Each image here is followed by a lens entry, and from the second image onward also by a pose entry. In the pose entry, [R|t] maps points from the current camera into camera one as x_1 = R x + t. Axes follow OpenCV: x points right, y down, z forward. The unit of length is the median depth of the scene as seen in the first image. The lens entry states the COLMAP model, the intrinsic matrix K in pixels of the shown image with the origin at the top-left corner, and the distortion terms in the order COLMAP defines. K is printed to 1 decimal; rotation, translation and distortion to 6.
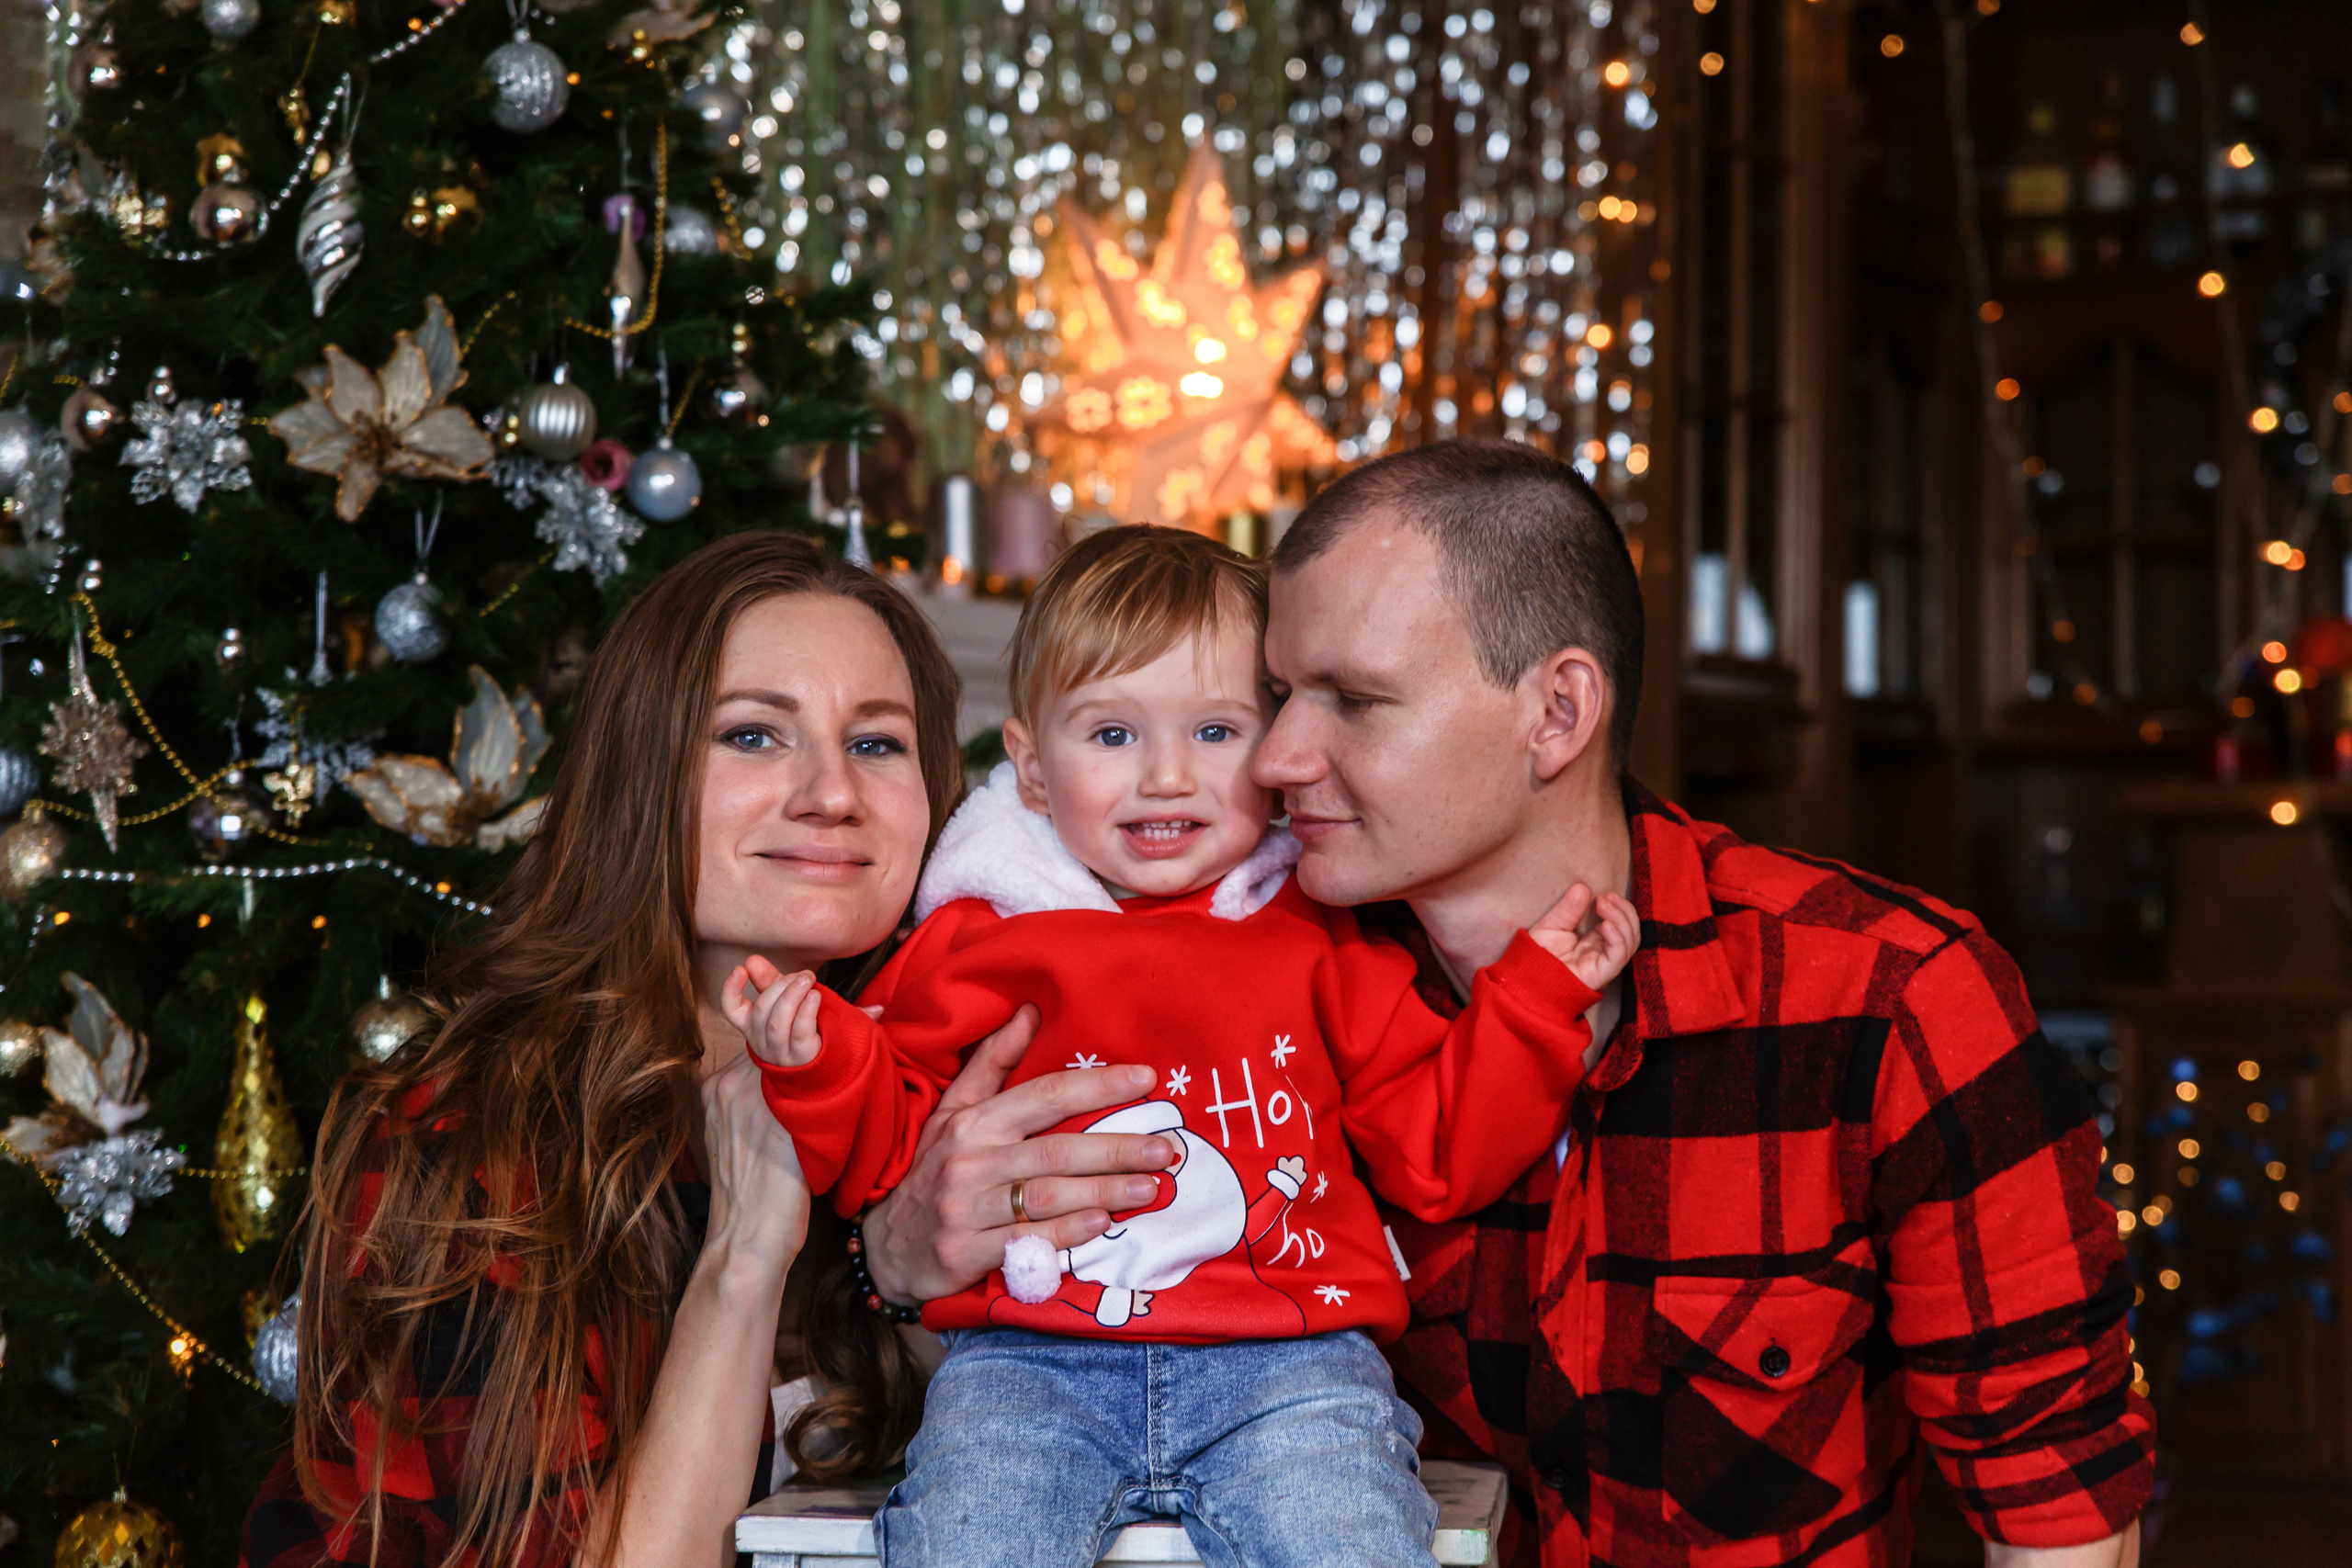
lens RADIAL K [[4650.7, 0, 1205.3], [0, 4650.7, 798.0], [0, 0, 1]] dist [0.025070, 0.000000]
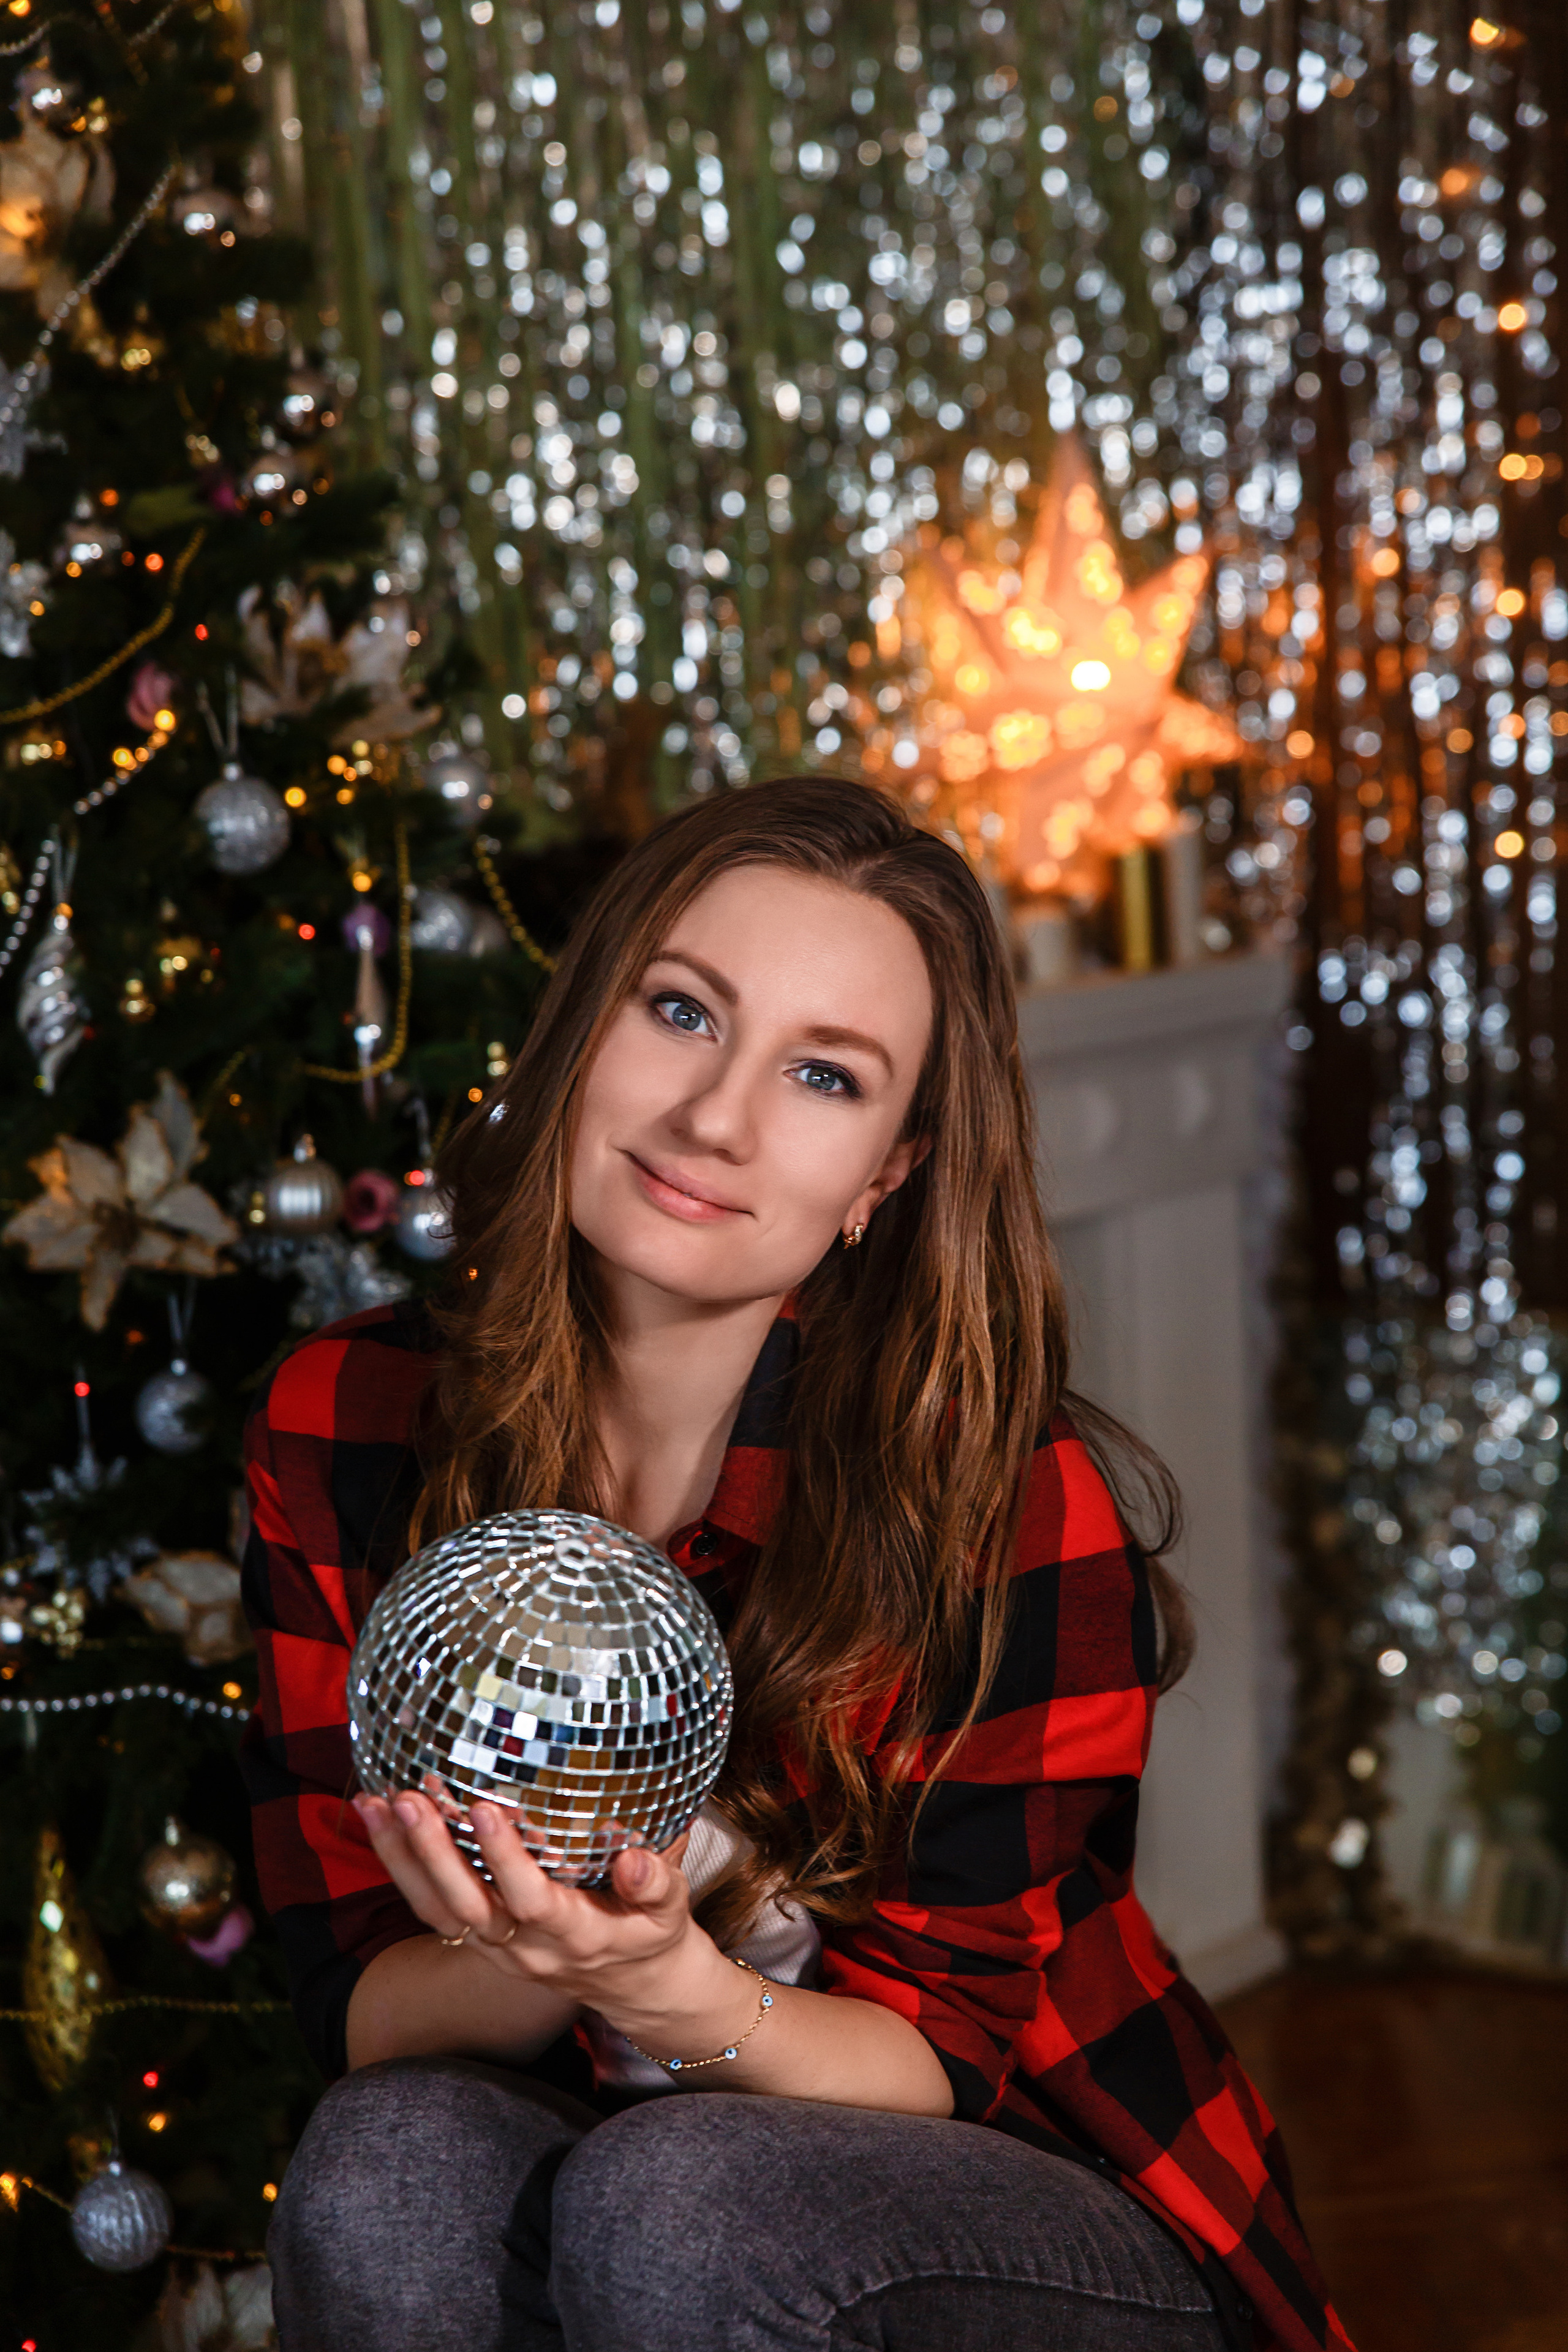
lens RADIAL K [[4651.2, 0, 786.2], [0, 4651.2, 1191.1], [0, 0, 1]] dist [0.025070, 0.000000]
pose [[0.991356, -0.065343, -0.113769, 0.063866], [0.080855, 0.987189, 0.137554, -0.199921], [0.103323, -0.145564, 0.983939, 0.080719]]
